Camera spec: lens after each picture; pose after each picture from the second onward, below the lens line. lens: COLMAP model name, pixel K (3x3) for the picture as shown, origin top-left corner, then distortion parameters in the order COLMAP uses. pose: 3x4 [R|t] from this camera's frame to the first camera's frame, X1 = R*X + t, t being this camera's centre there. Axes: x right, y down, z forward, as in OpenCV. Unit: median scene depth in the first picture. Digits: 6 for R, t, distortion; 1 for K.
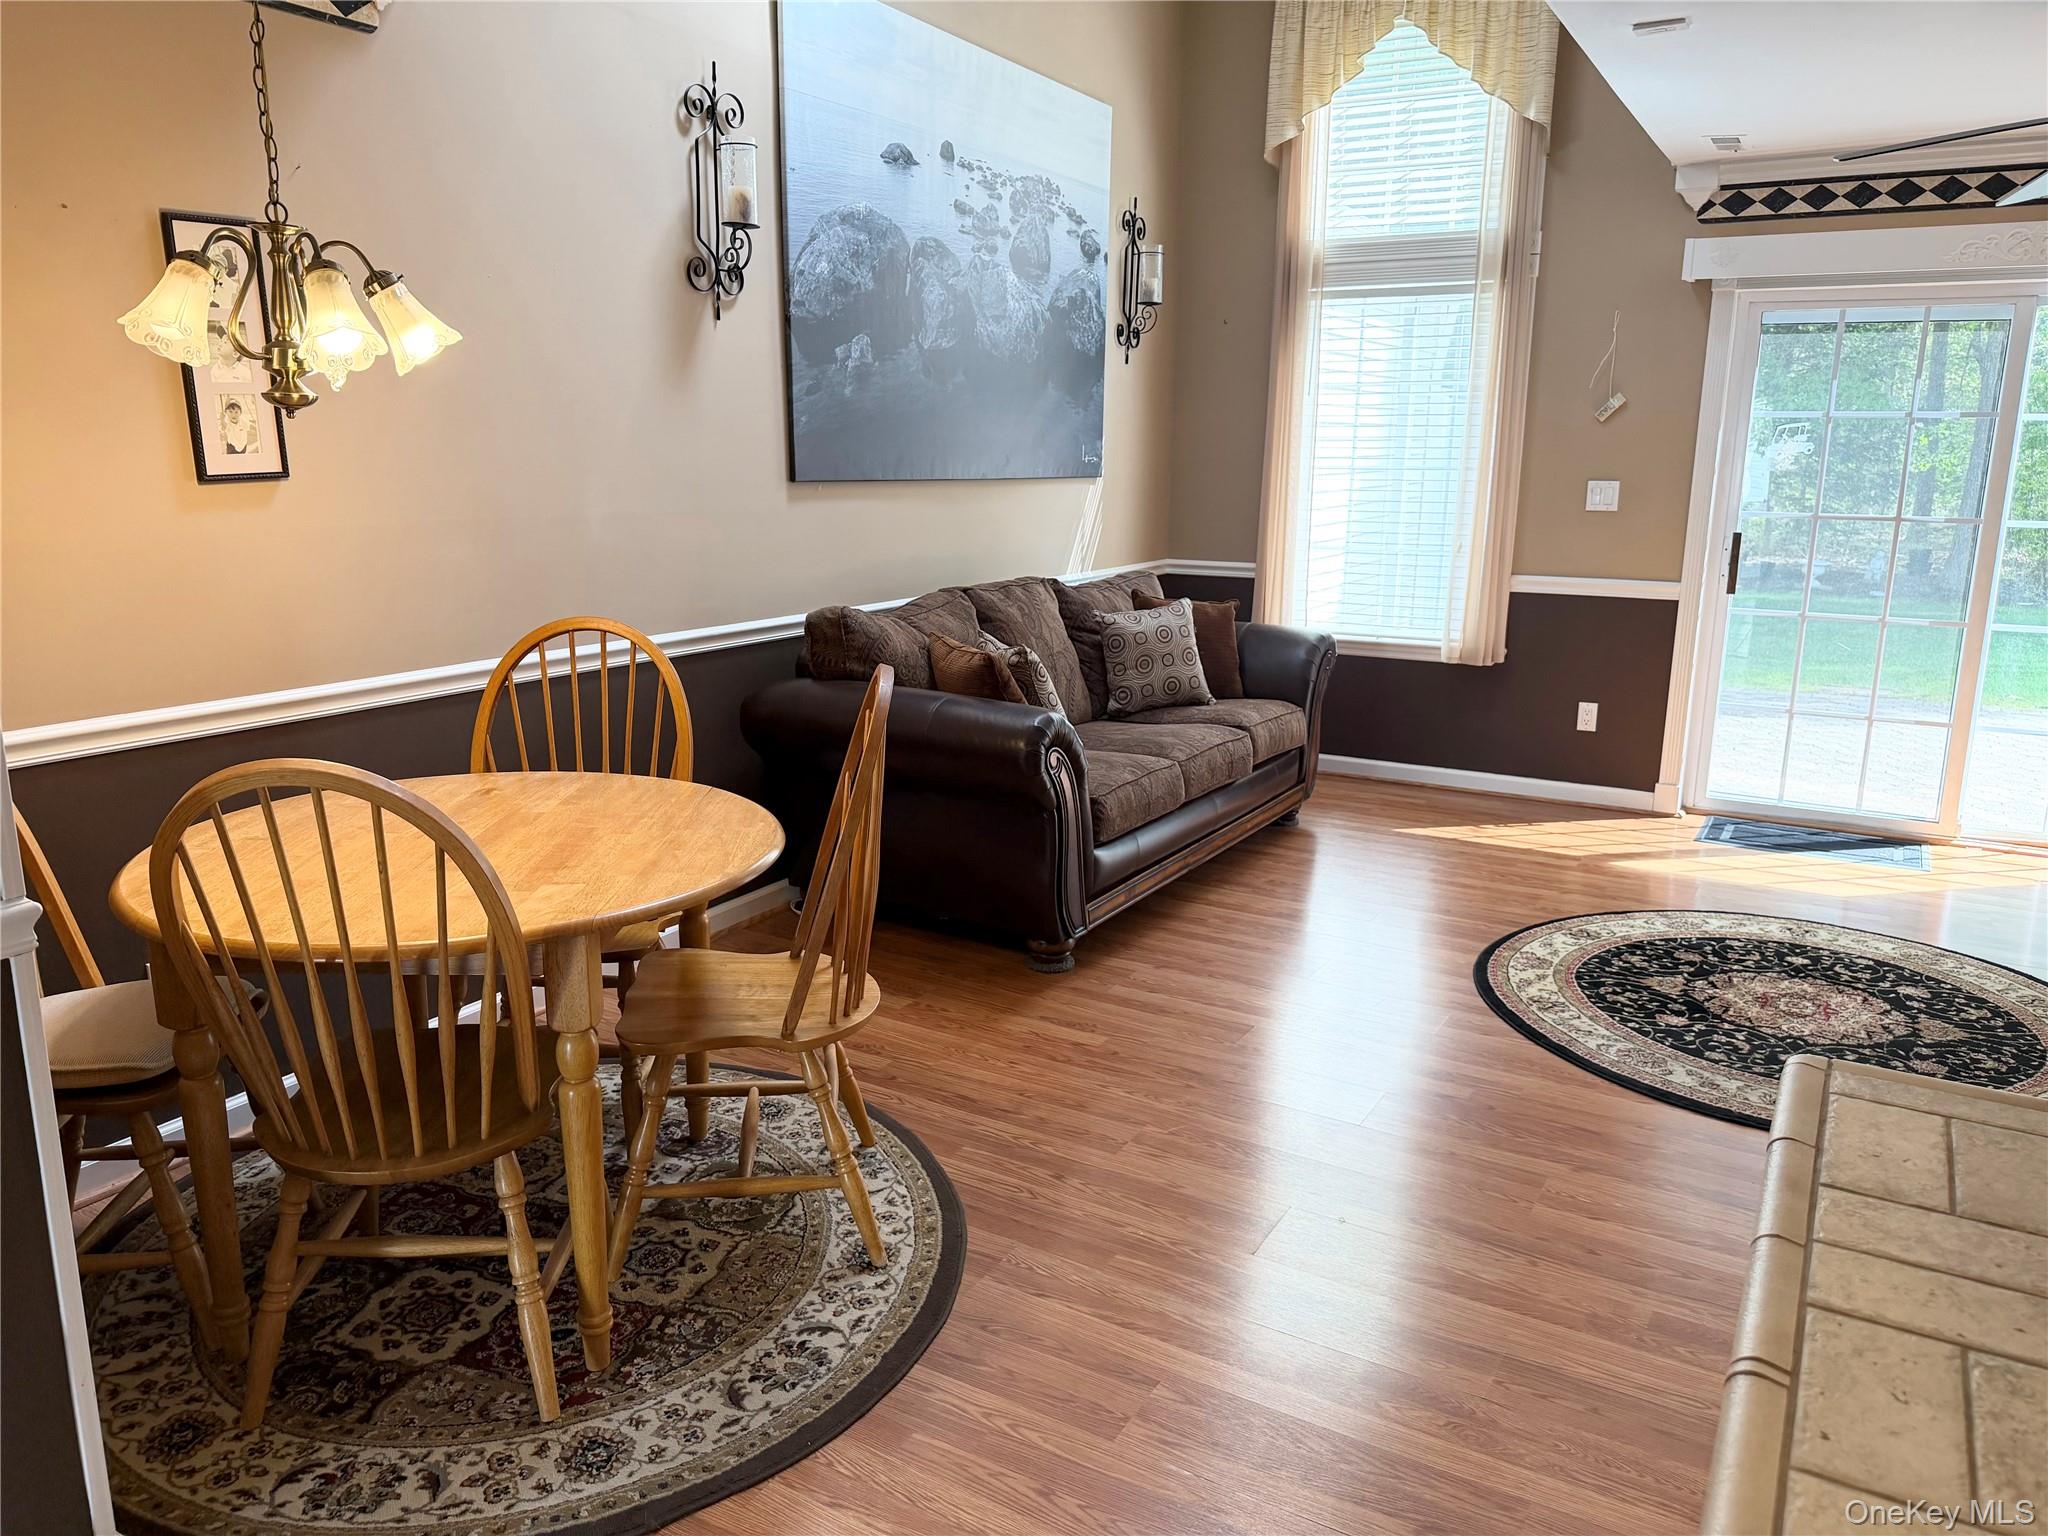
lens RADIAL K [[1408.7, 0, 1024.7], [0, 1408.7, 797.0], [0, 0, 1]] dist [0.003284, -0.001747]
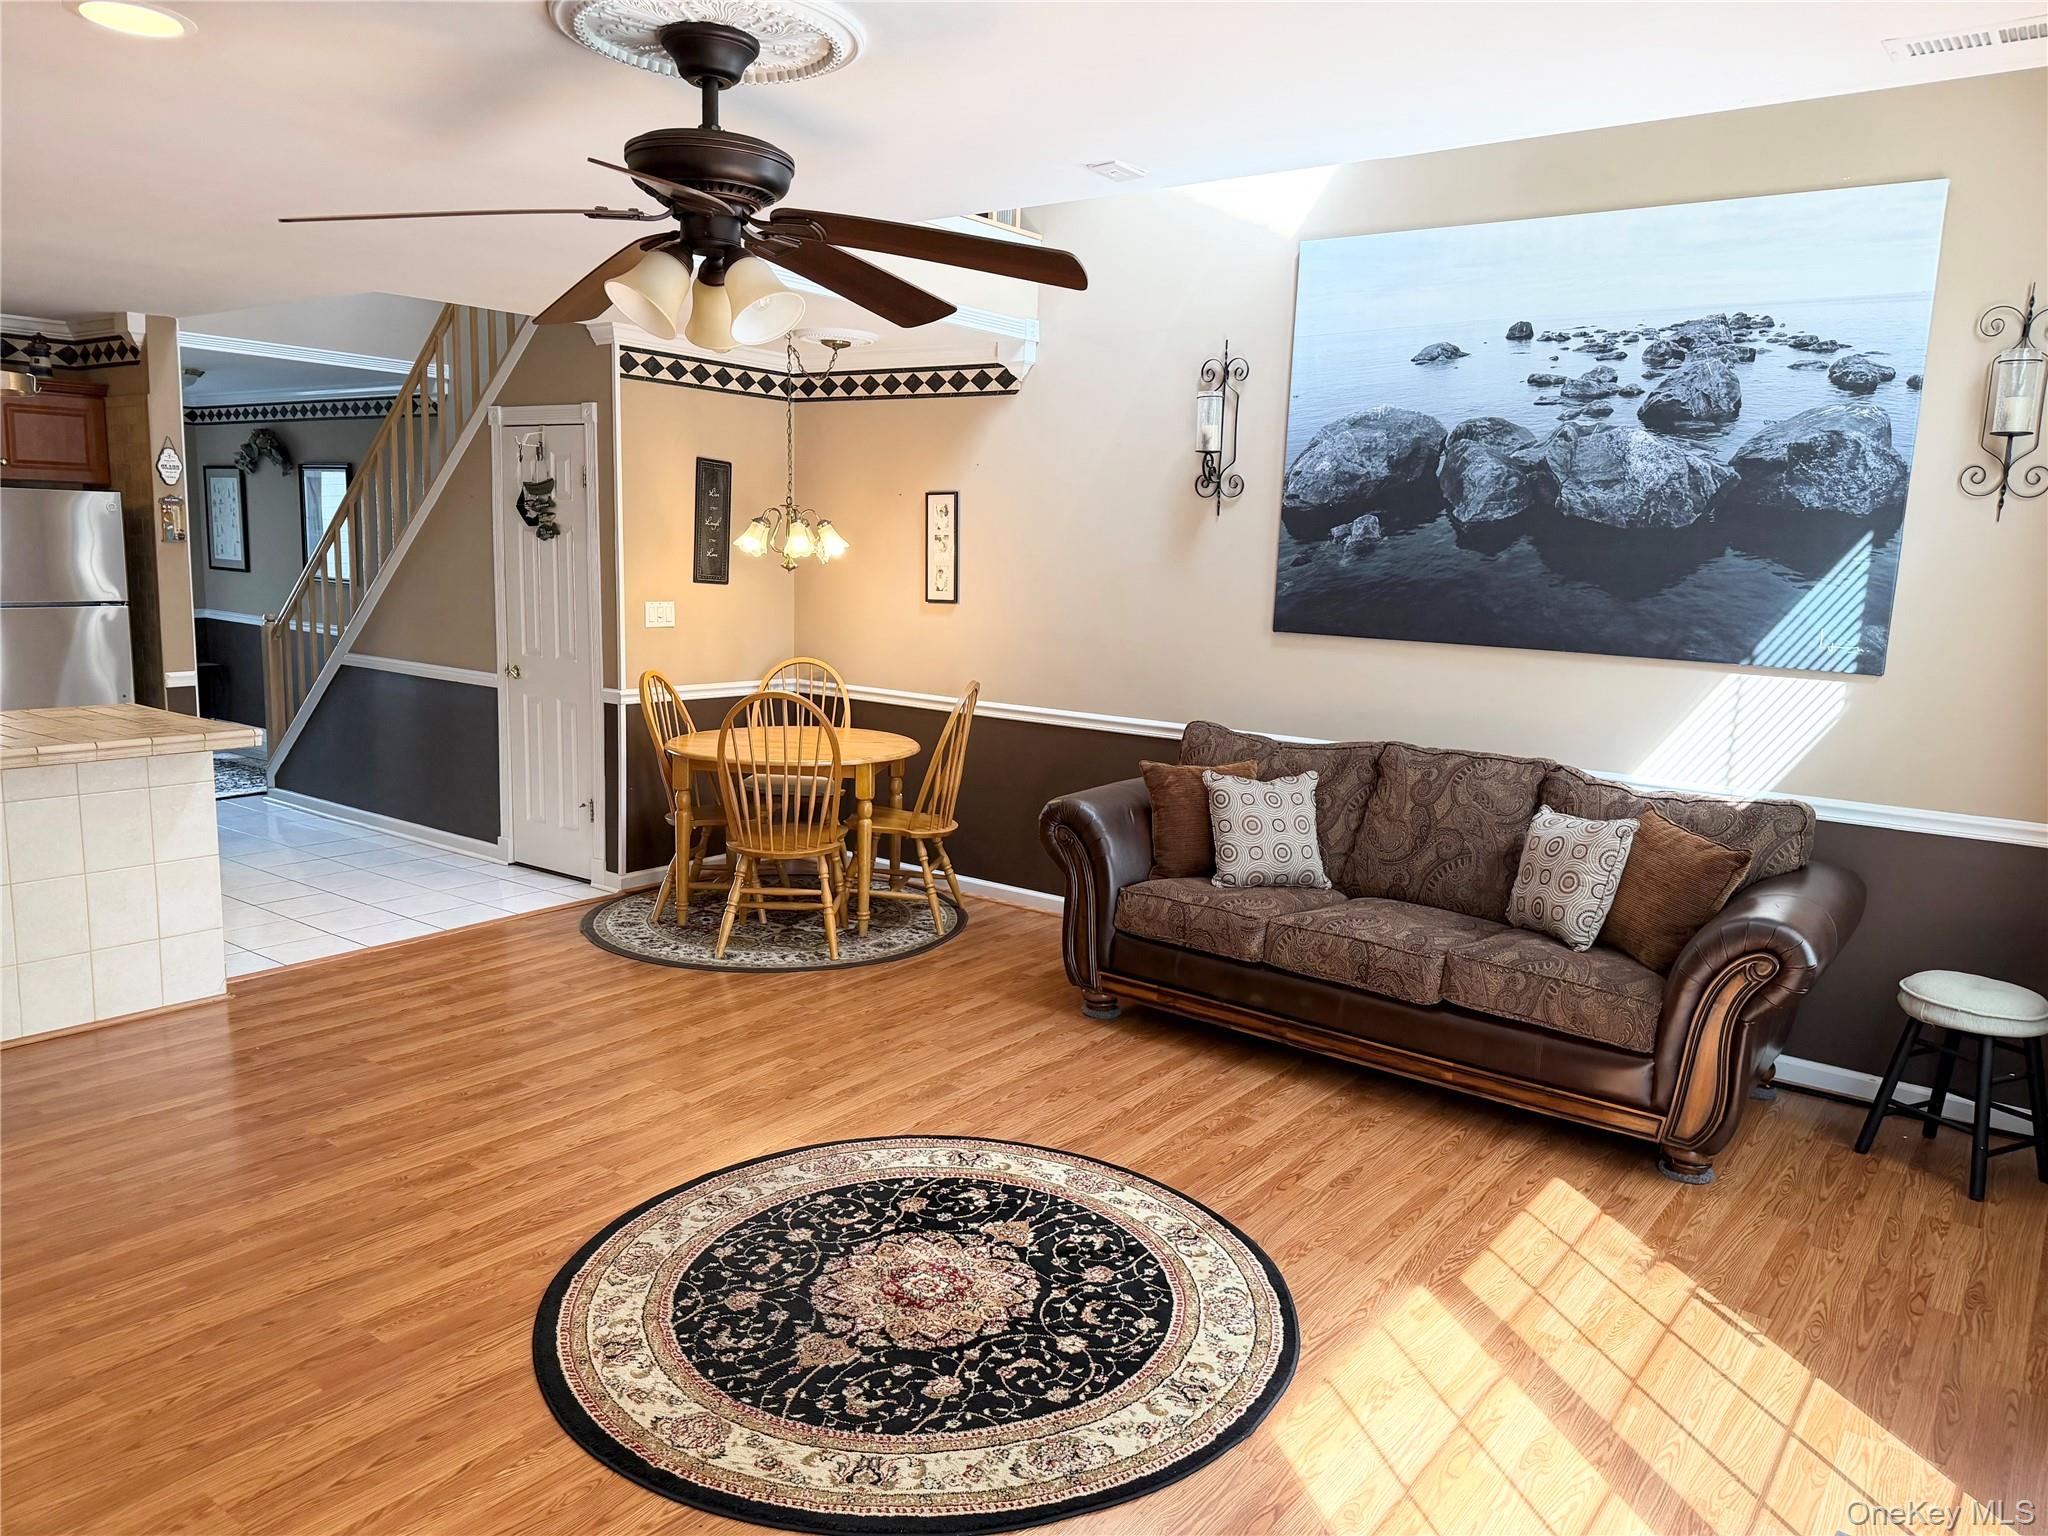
lens RADIAL K [[1447.3, 0, 1008.4], [0, 1447.3, 769.2], [0, 0, 1]] dist [0.126066, -0.234066]
pose [[-0.127311, 0.130219, -0.983278, 1.203183], [-0.281845, 0.945729, 0.161739, -0.254530], [0.950976, 0.297723, -0.083700, 0.930266]]
